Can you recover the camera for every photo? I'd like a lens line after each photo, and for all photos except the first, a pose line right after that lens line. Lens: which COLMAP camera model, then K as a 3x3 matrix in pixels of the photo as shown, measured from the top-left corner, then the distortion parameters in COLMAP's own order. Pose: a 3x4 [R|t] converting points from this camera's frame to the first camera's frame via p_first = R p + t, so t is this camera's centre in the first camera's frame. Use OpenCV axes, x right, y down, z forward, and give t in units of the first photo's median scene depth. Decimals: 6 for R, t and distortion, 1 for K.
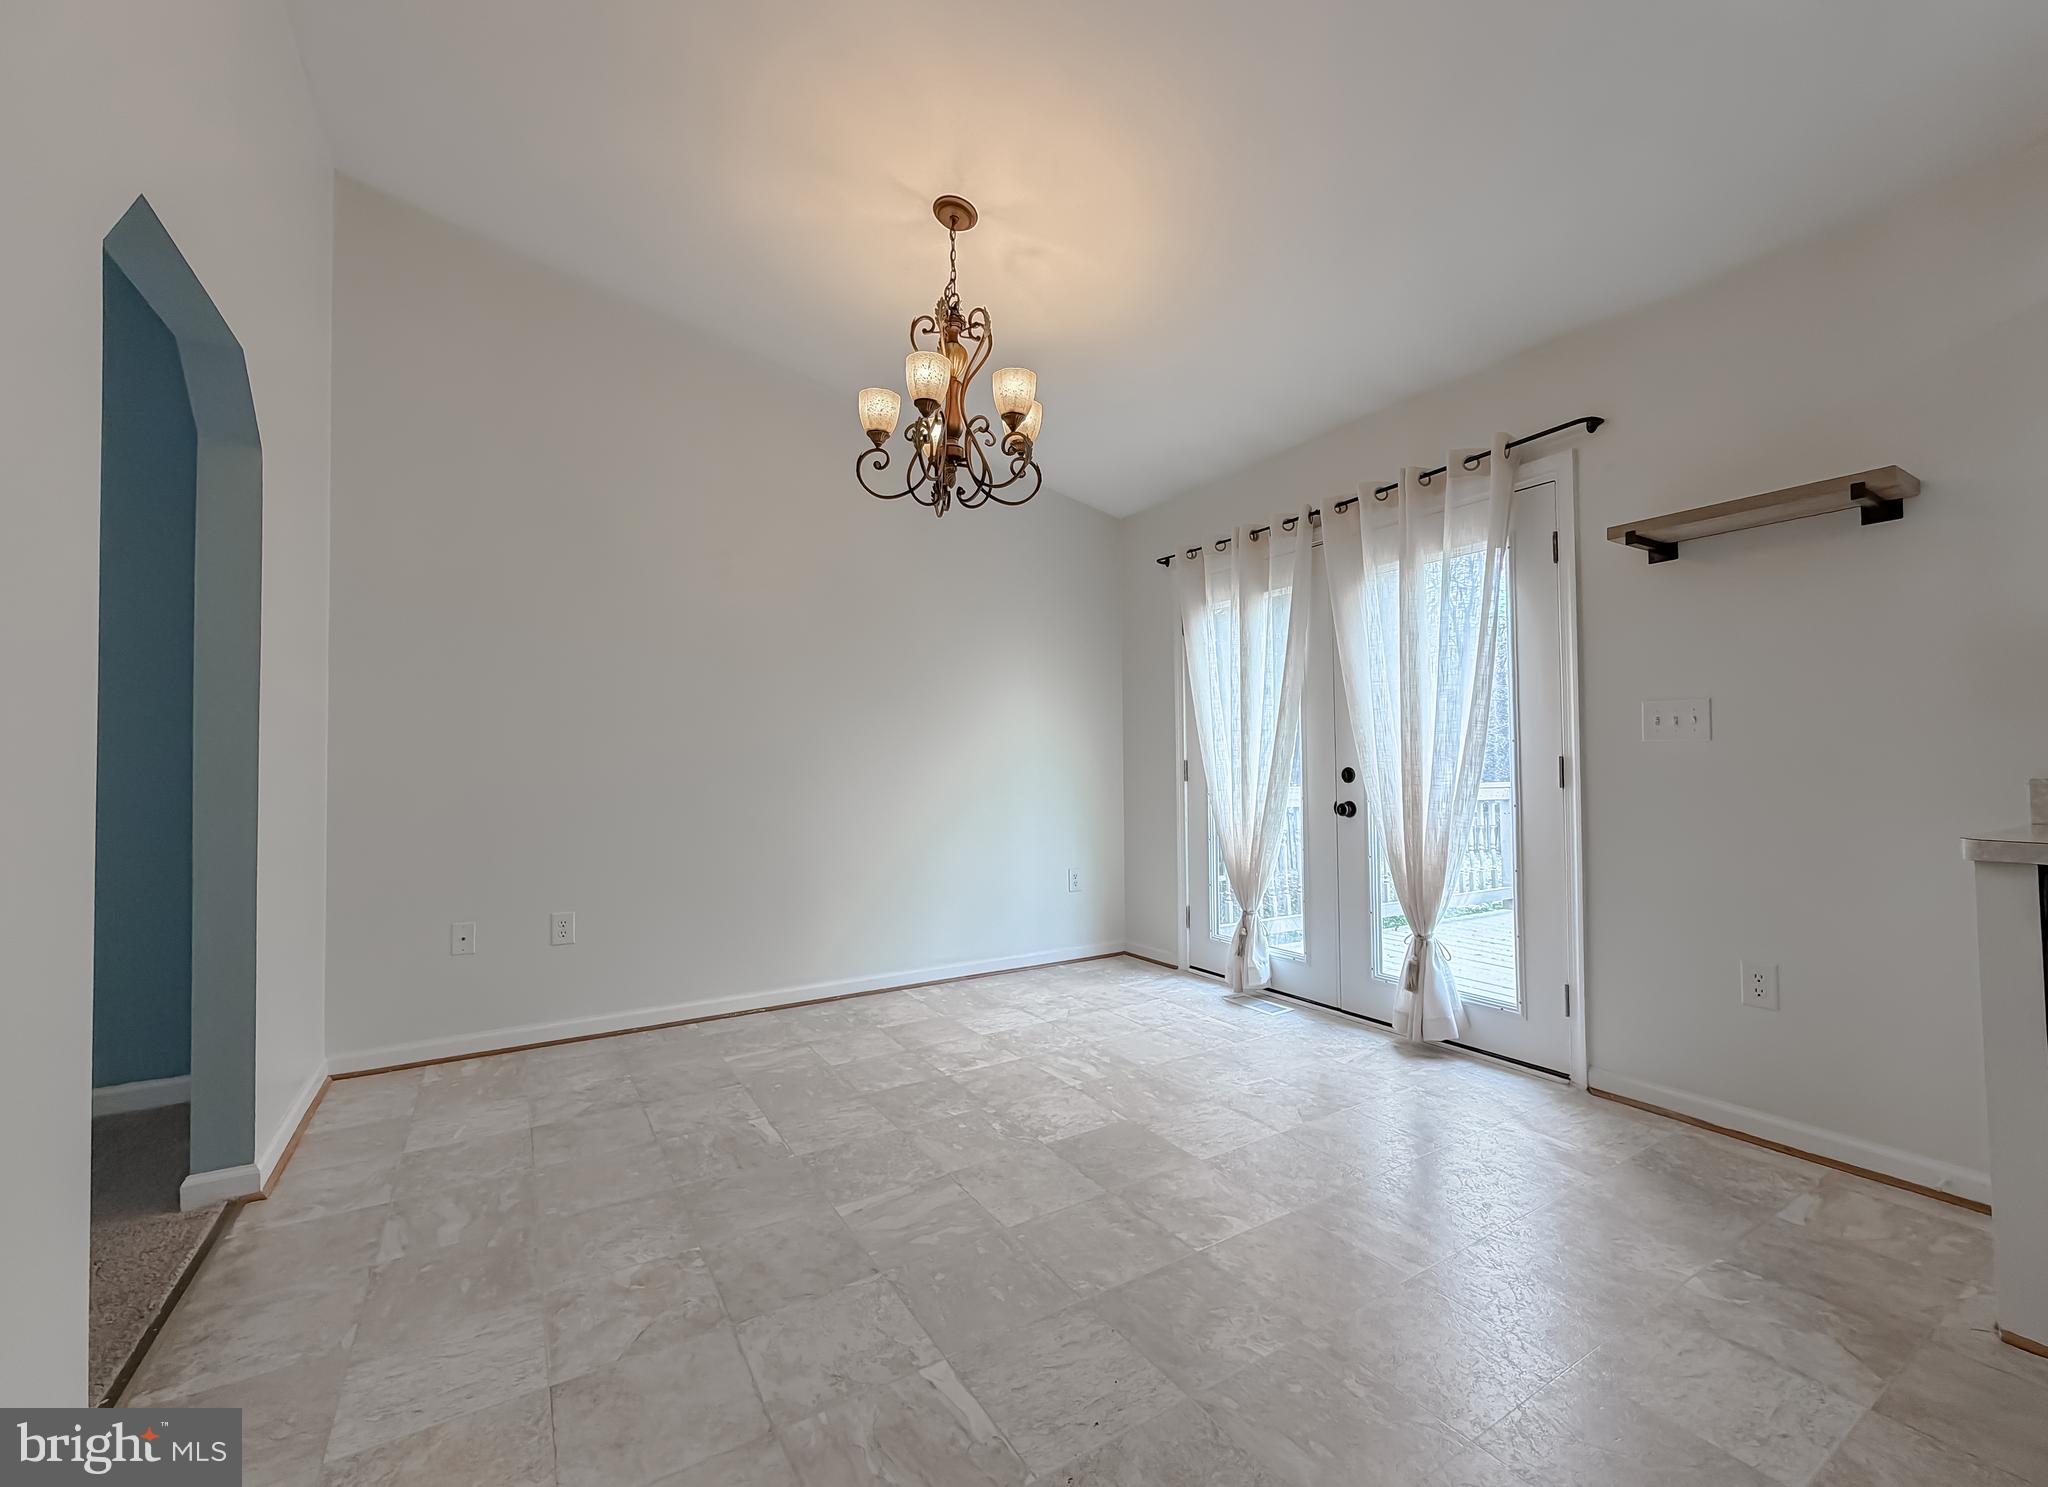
lens RADIAL K [[836.6, 0, 1016.5], [0, 836.6, 741.7], [0, 0, 1]] dist [-0.000671, -0.000101]
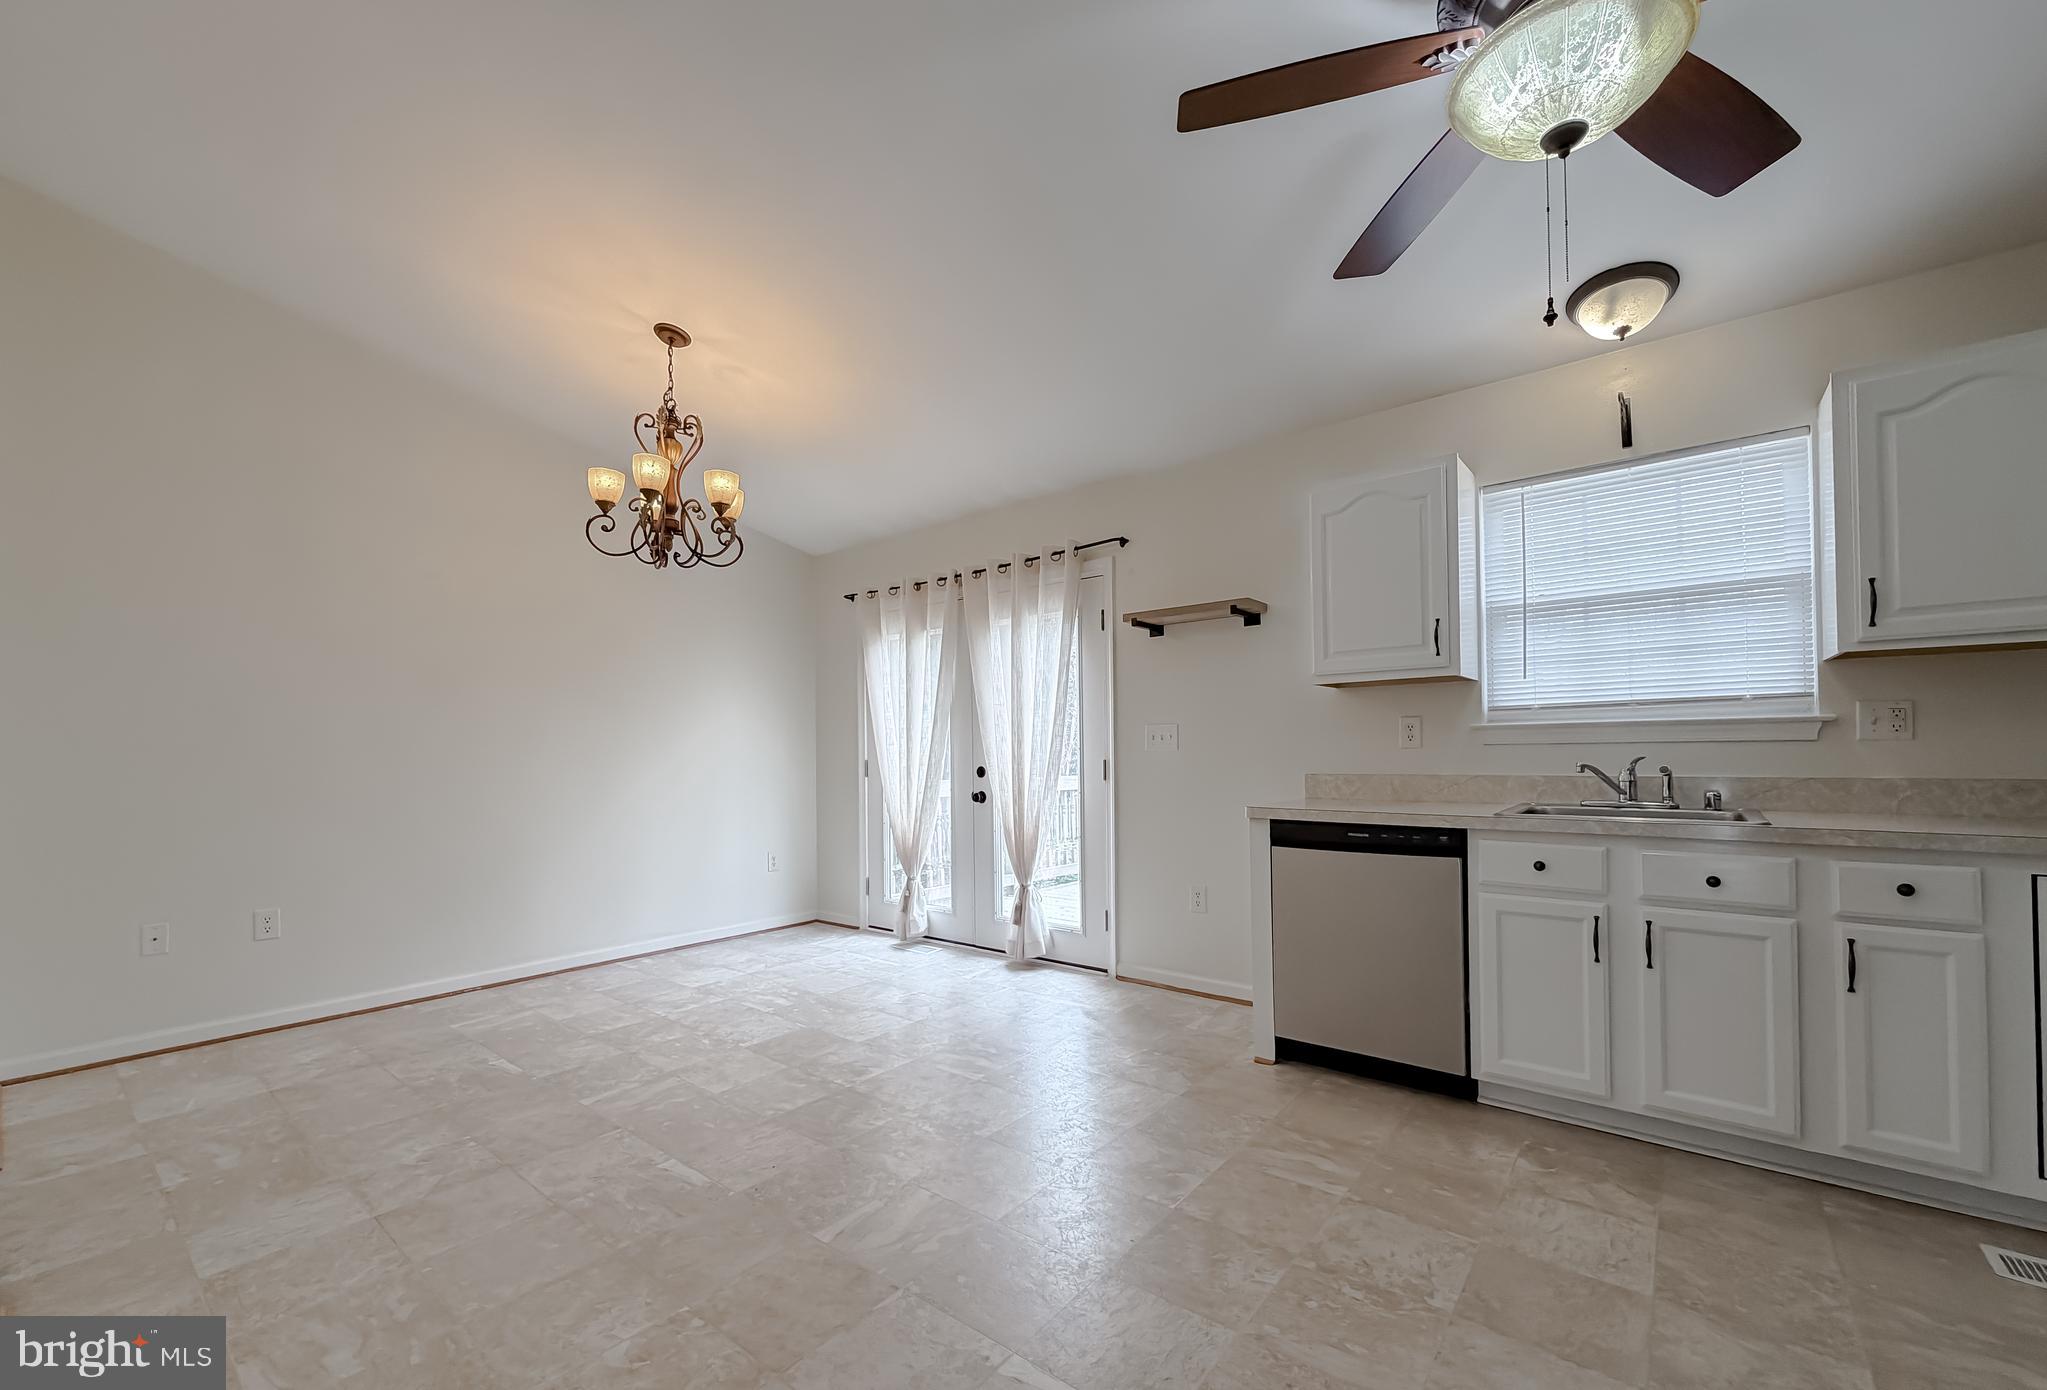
lens RADIAL K [[830.3, 0, 1012.6], [0, 830.3, 741.0], [0, 0, 1]] dist [-0.001742, 0.001179]
pose [[0.942558, 0.002874, 0.334030, -0.005662], [-0.005885, 0.999951, 0.008002, -0.028166], [-0.333990, -0.009509, 0.942529, -0.372729]]
